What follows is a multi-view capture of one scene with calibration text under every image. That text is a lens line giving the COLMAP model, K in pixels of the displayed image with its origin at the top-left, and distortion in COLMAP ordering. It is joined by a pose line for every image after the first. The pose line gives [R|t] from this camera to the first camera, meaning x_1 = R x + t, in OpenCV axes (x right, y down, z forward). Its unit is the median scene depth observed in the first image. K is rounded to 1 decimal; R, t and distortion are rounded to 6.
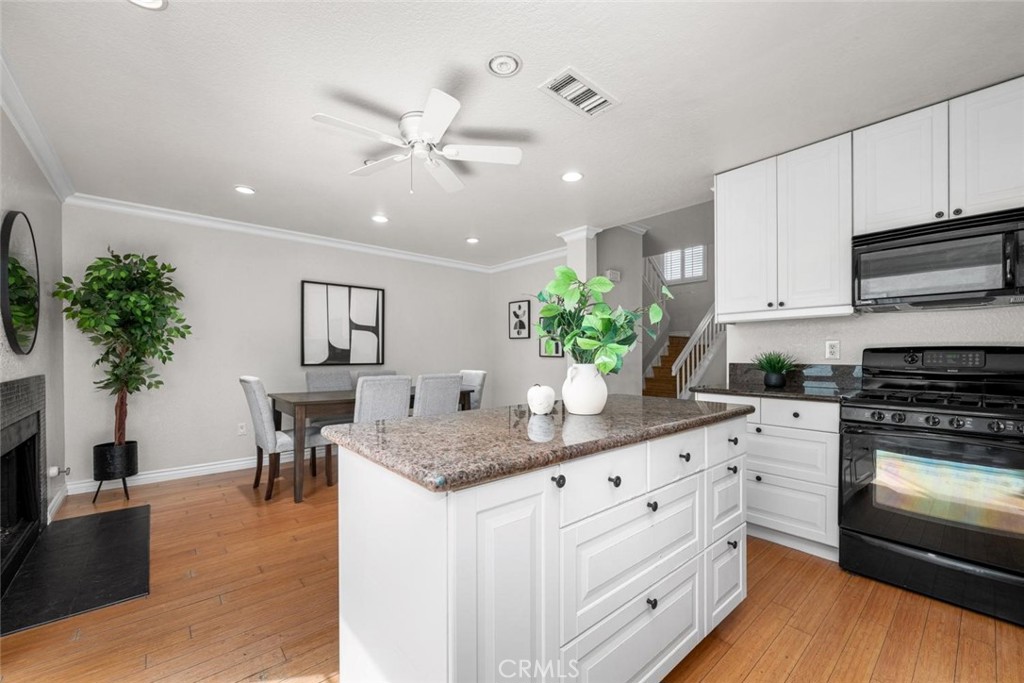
lens RADIAL K [[414.3, 0, 509.2], [0, 414.3, 356.1], [0, 0, 1]] dist [-0.000045, -0.000309]
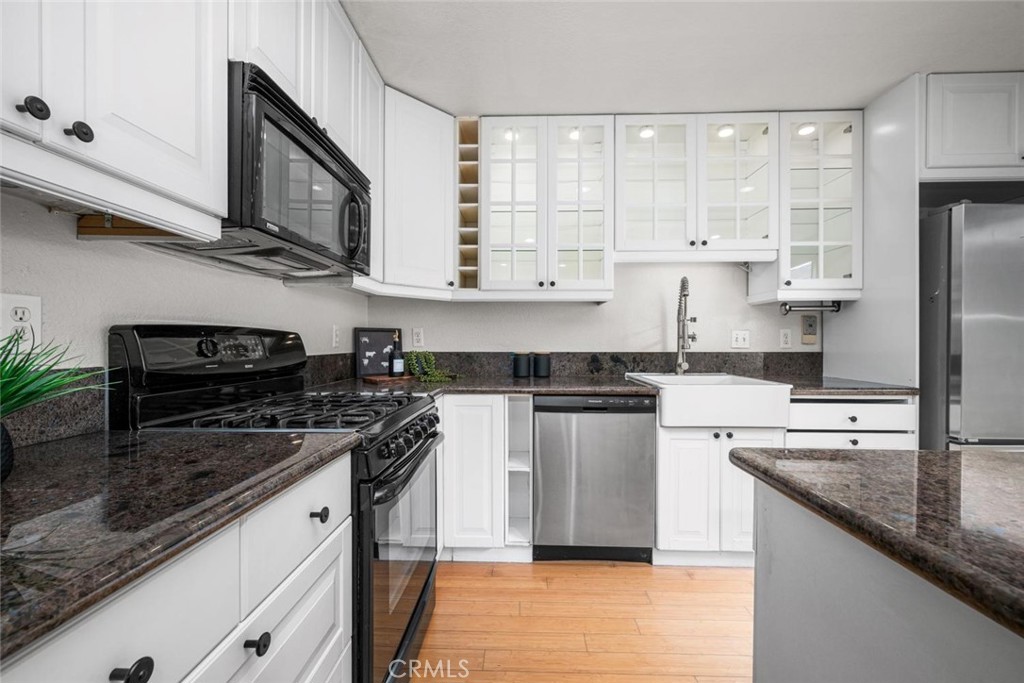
lens RADIAL K [[410.1, 0, 512.0], [0, 410.1, 341.5], [0, 0, 1]] dist [0.016304, 0.000074]
pose [[-0.743068, 0.000536, 0.669216, 0.166229], [0.002309, 0.999996, 0.001764, -0.000730], [-0.669212, 0.002856, -0.743066, 0.553431]]
